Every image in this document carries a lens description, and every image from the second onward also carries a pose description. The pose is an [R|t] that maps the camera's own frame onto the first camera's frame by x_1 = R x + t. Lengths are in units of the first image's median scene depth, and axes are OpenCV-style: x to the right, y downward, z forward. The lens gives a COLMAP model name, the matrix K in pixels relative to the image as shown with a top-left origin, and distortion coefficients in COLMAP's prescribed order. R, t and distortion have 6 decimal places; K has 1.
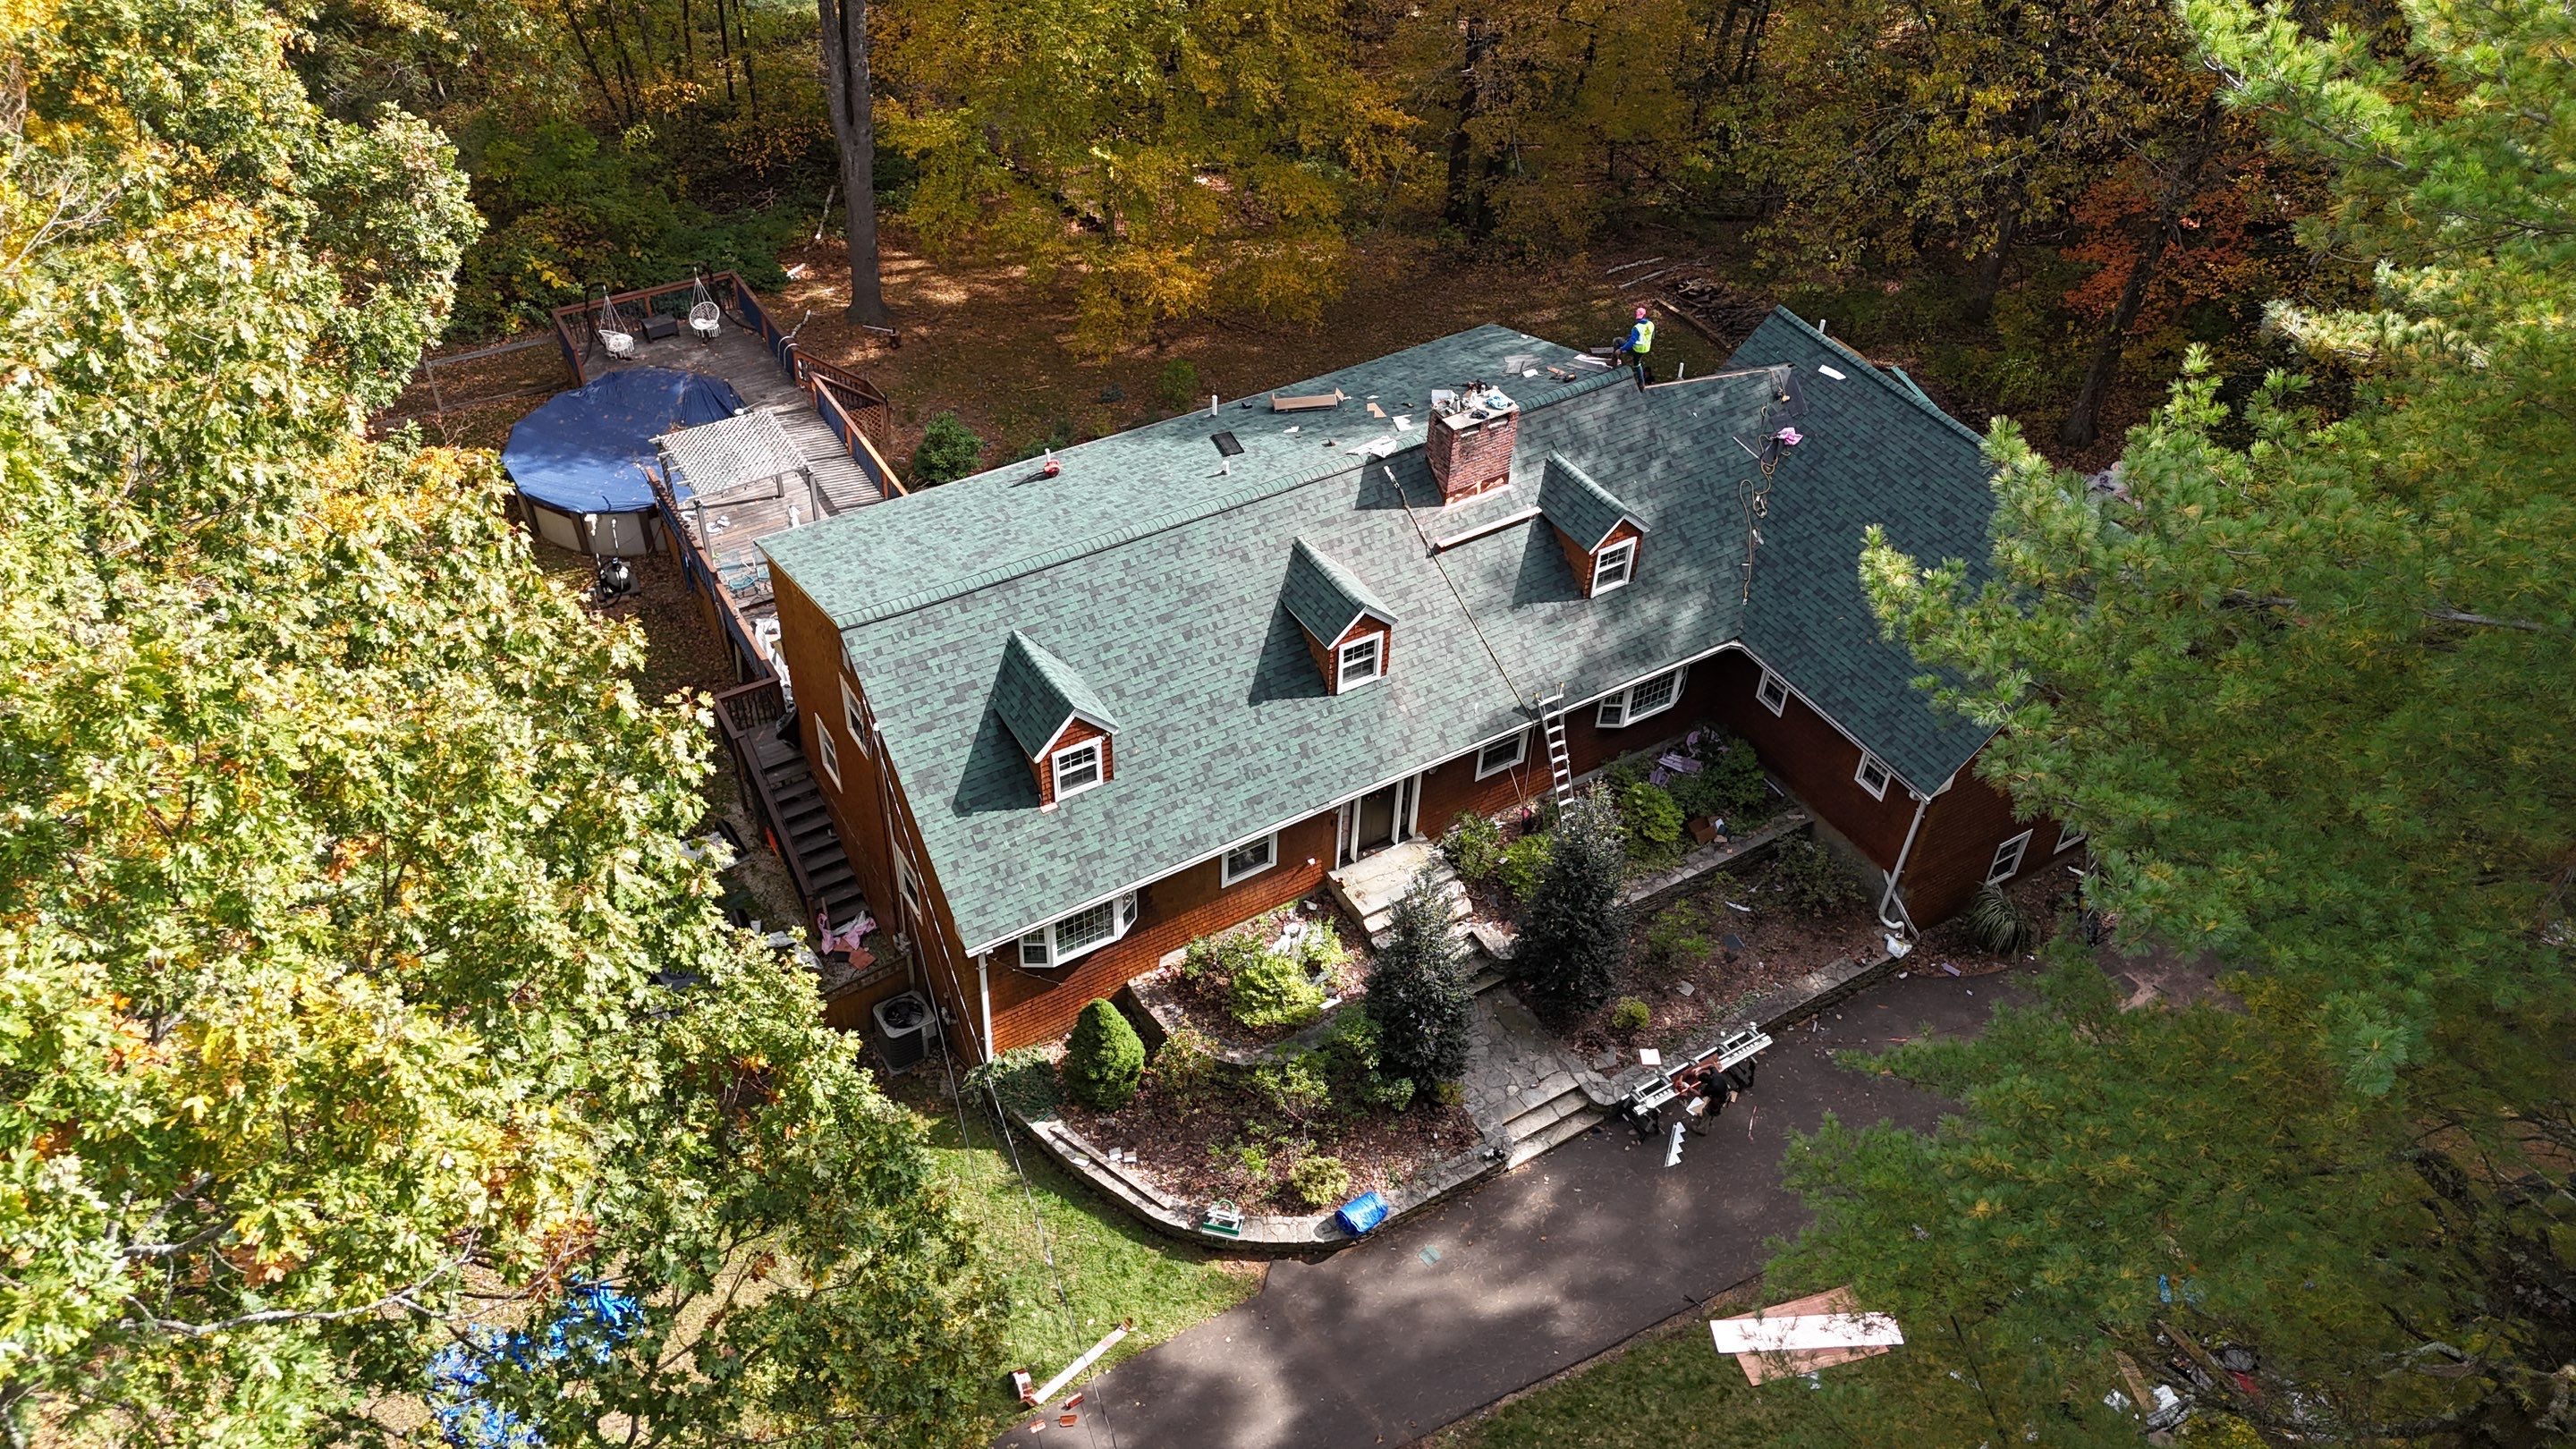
lens RADIAL K [[1895.2, 0, 1287.6], [0, 1895.2, 711.7], [0, 0, 1]] dist [0.075706, -0.065962]
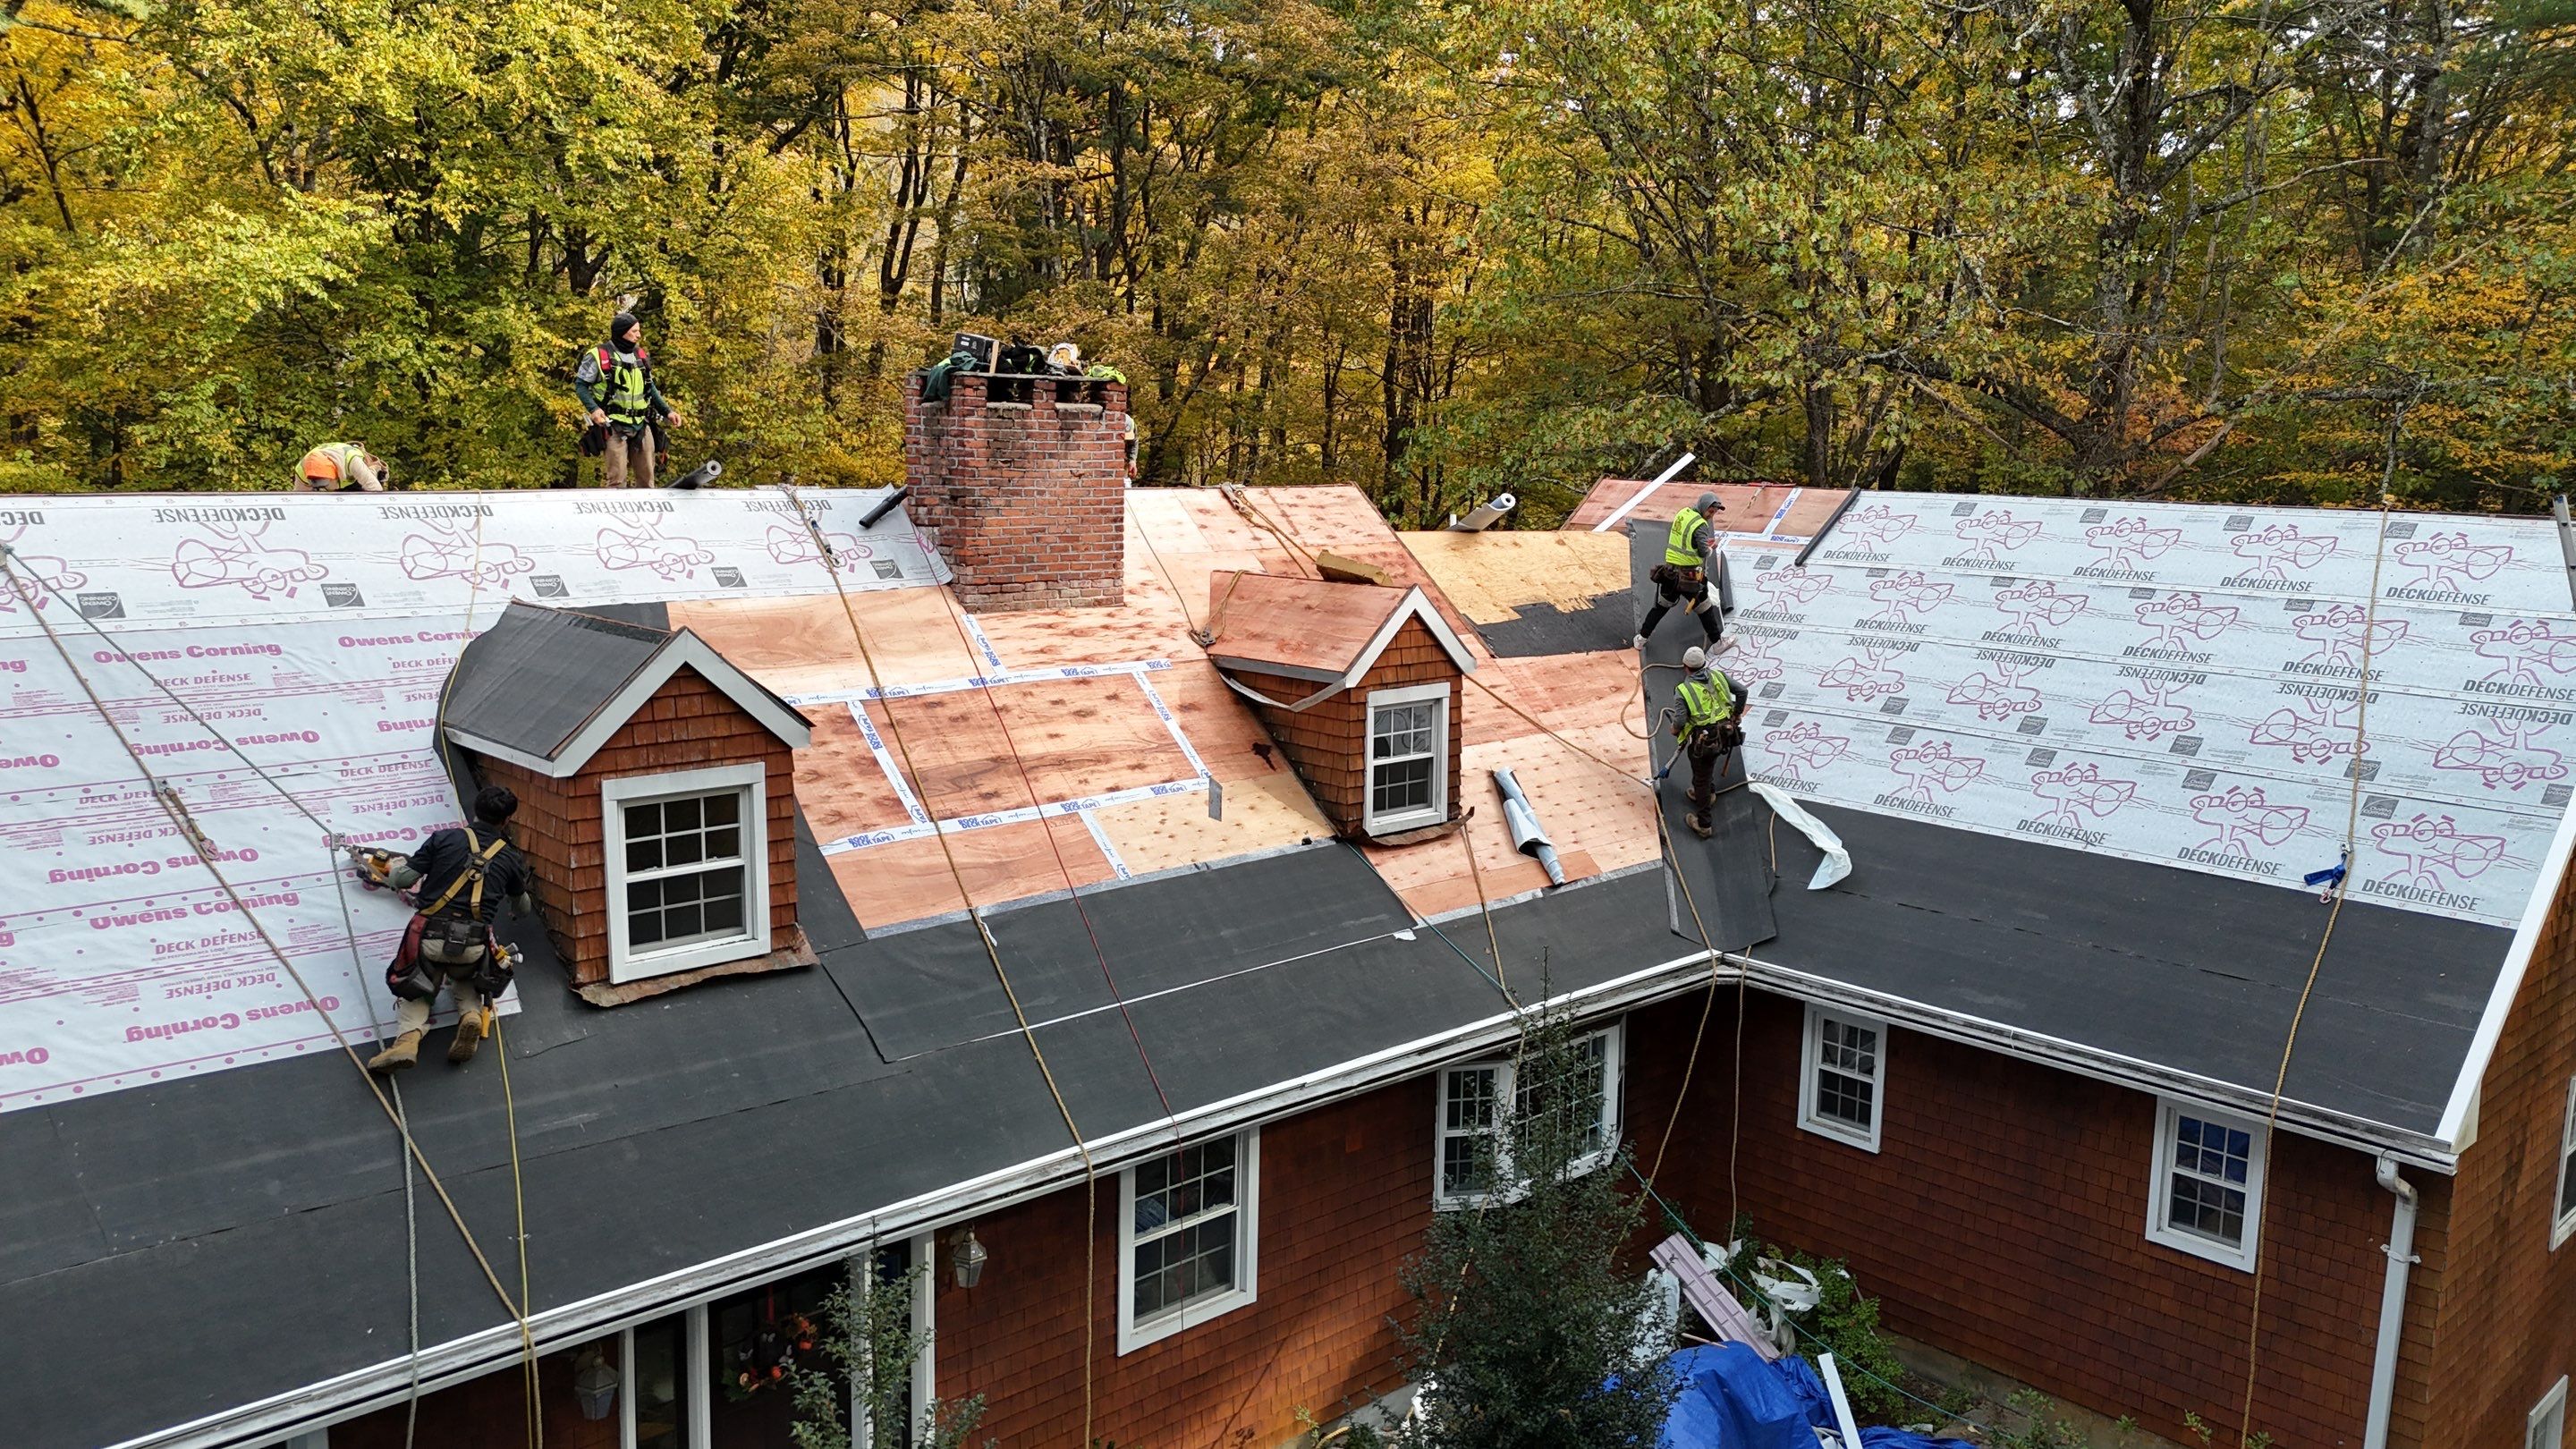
lens RADIAL K [[1895.2, 0, 1287.6], [0, 1895.2, 711.7], [0, 0, 1]] dist [0.075706, -0.065962]
pose [[0.978724, -0.049199, 0.199197, 0.070506], [0.148854, 0.838428, -0.524291, 0.124275], [-0.141217, 0.542788, 0.827913, 0.692990]]
